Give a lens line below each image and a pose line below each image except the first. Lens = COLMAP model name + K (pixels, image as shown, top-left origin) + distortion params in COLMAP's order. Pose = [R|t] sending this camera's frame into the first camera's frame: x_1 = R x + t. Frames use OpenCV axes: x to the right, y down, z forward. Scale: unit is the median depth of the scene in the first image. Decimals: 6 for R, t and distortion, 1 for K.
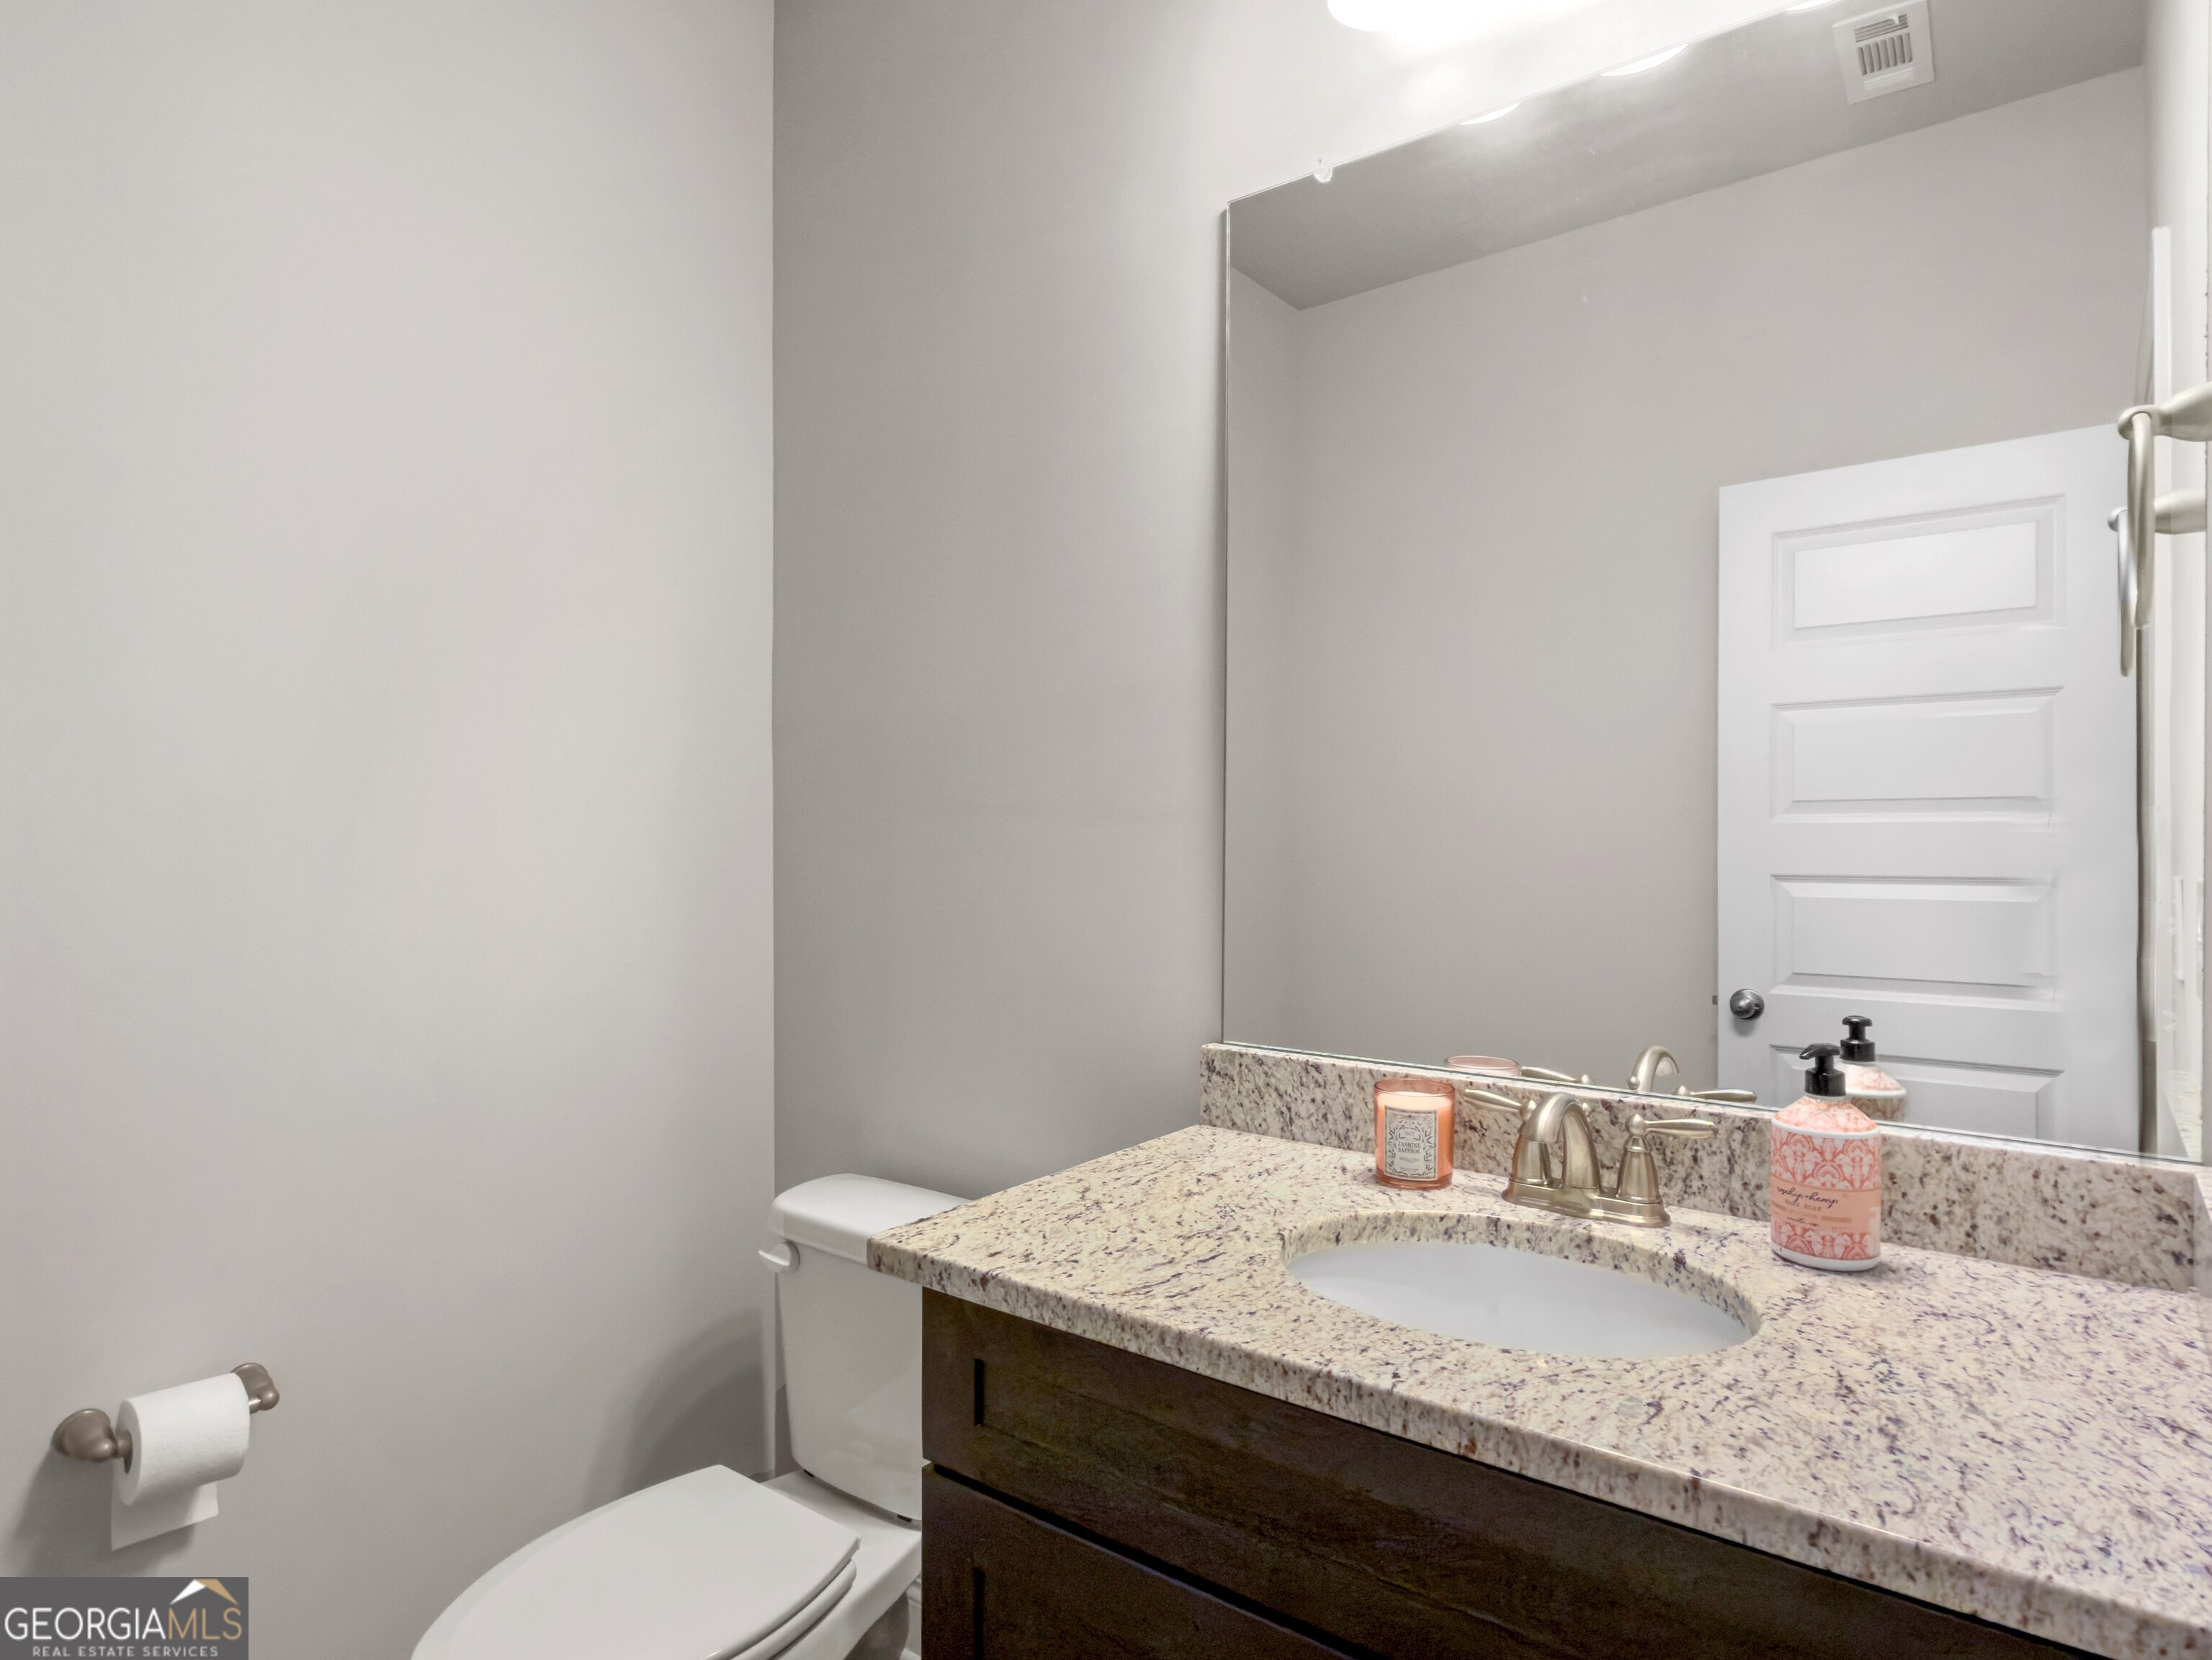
lens RADIAL K [[1224.3, 0, 1106.0], [0, 1224.3, 830.0], [0, 0, 1]] dist [0.000409, 0.000019]
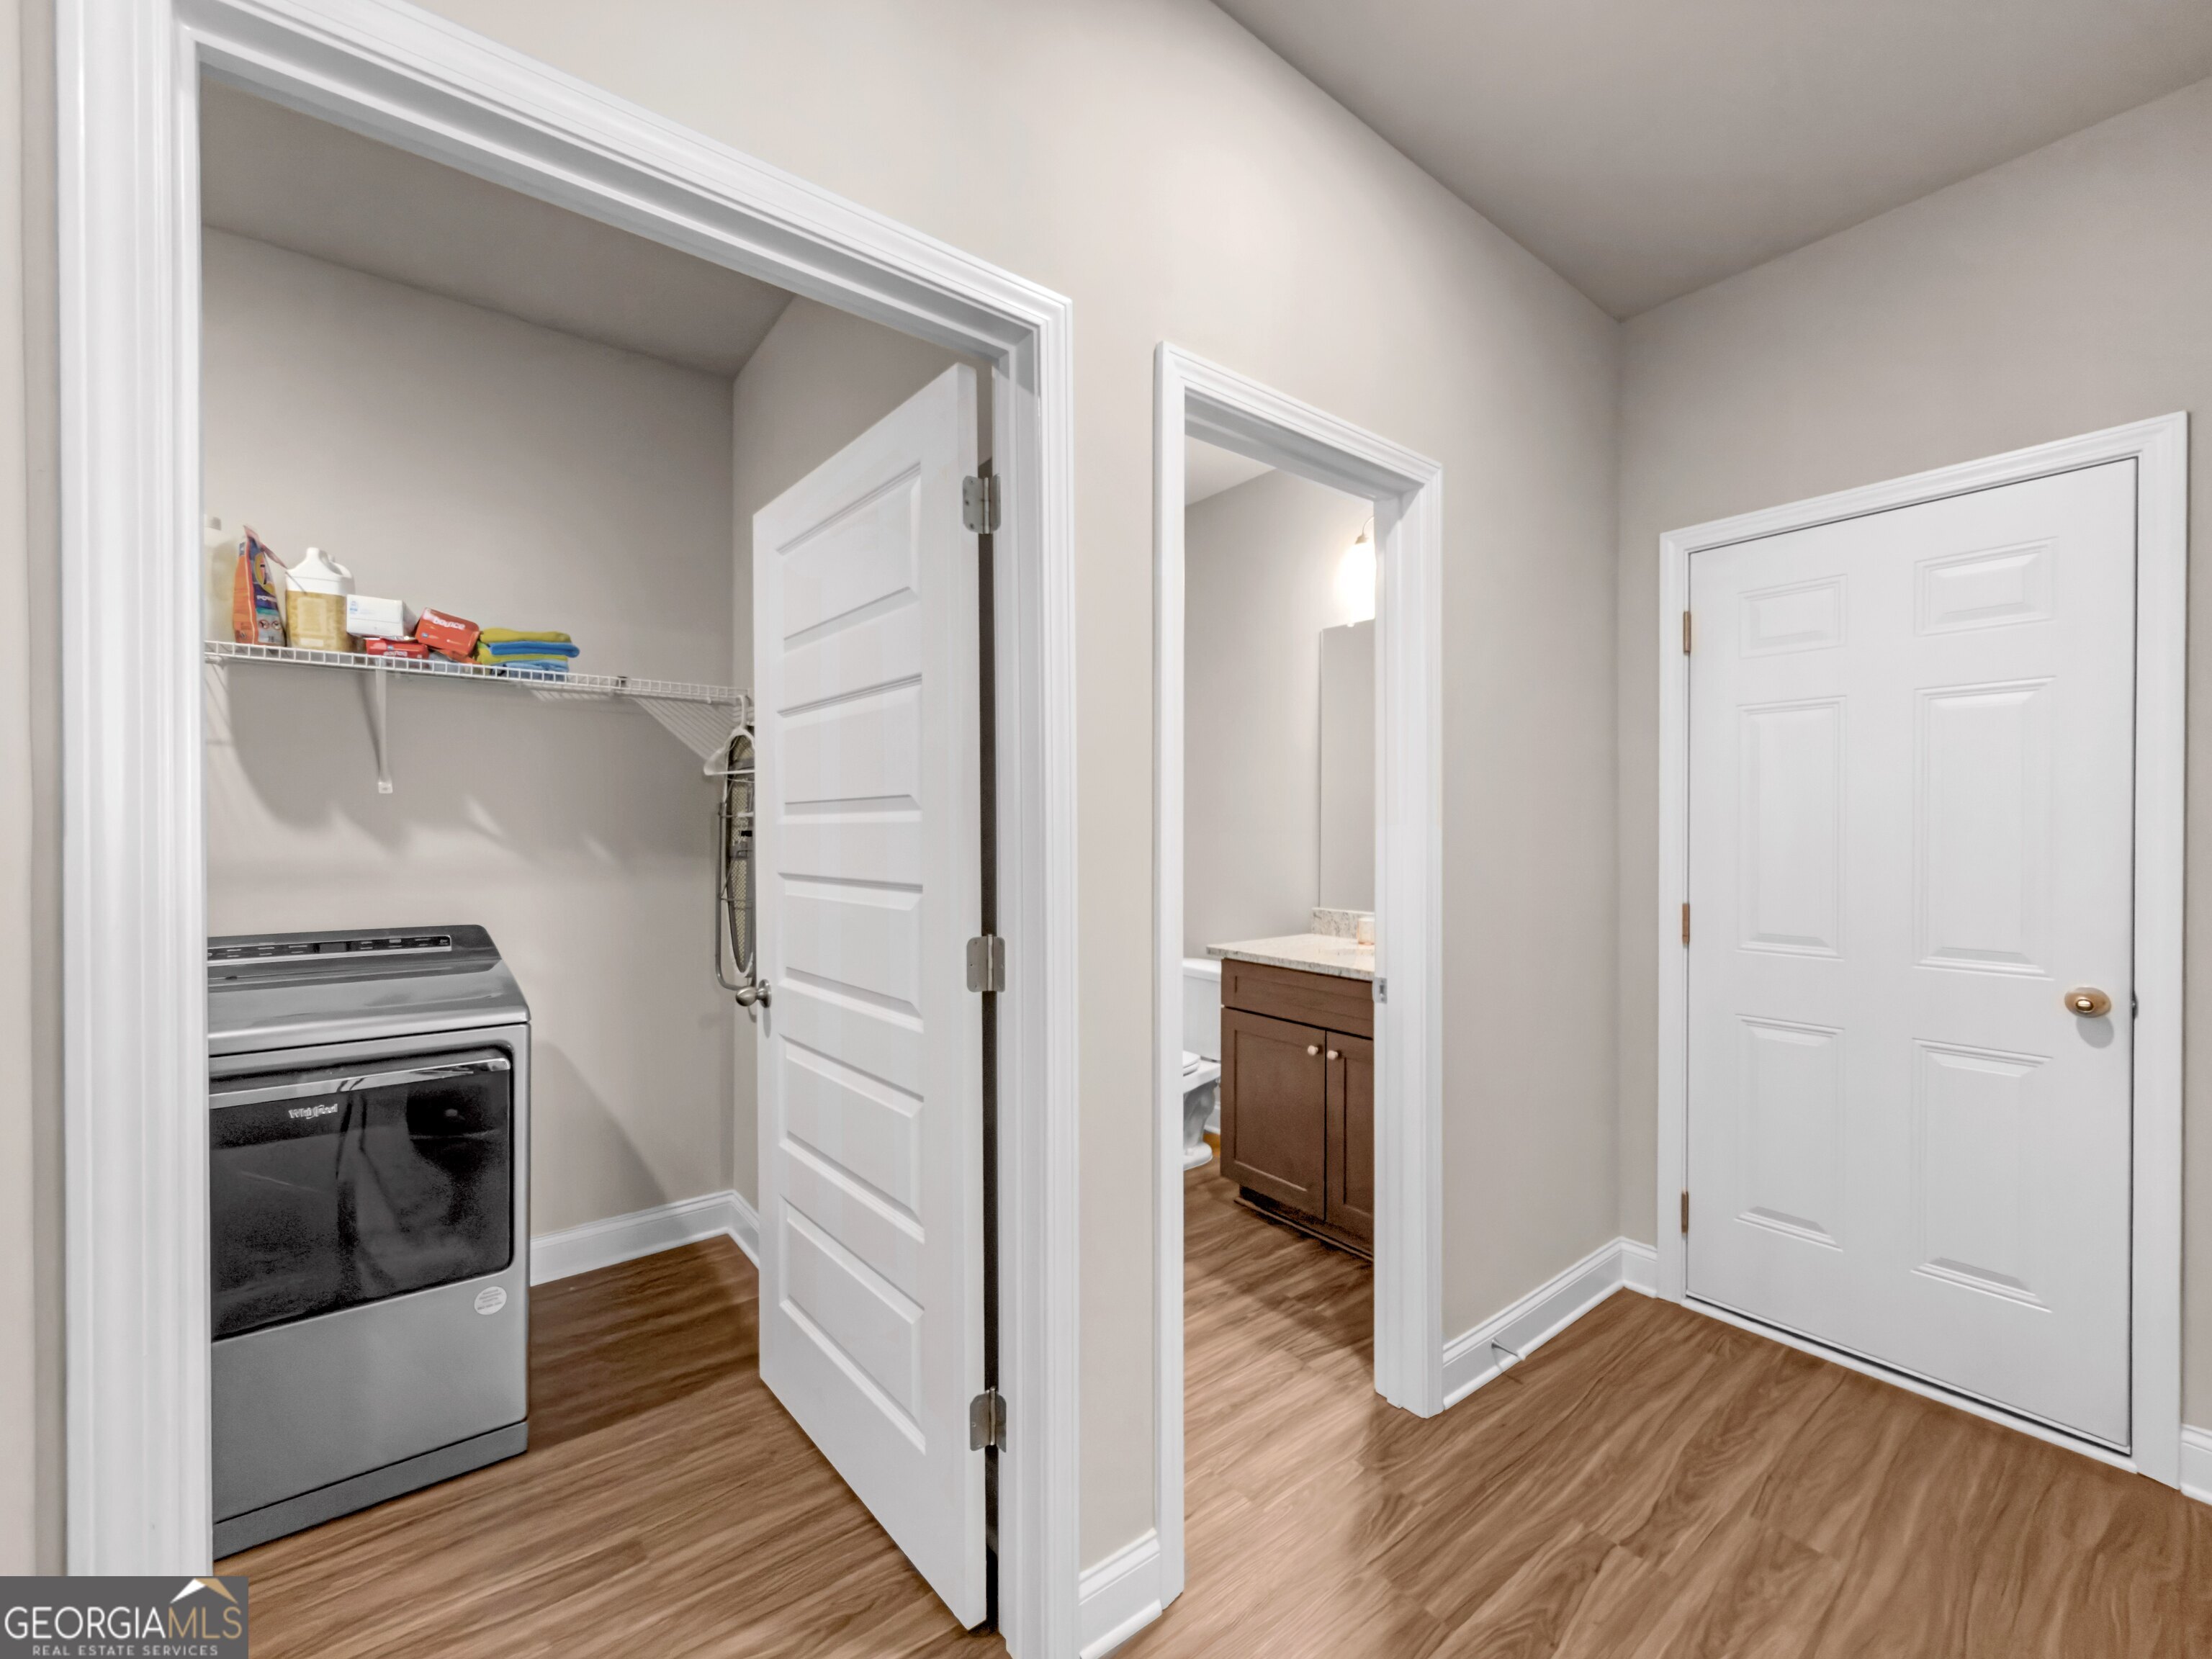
lens RADIAL K [[892.7, 0, 1106.0], [0, 892.7, 829.5], [0, 0, 1]] dist [0.001356, -0.000032]
pose [[0.965152, -0.000562, -0.261690, 0.171192], [0.002434, 0.999974, 0.006827, -0.037039], [0.261679, -0.007226, 0.965128, -1.327339]]
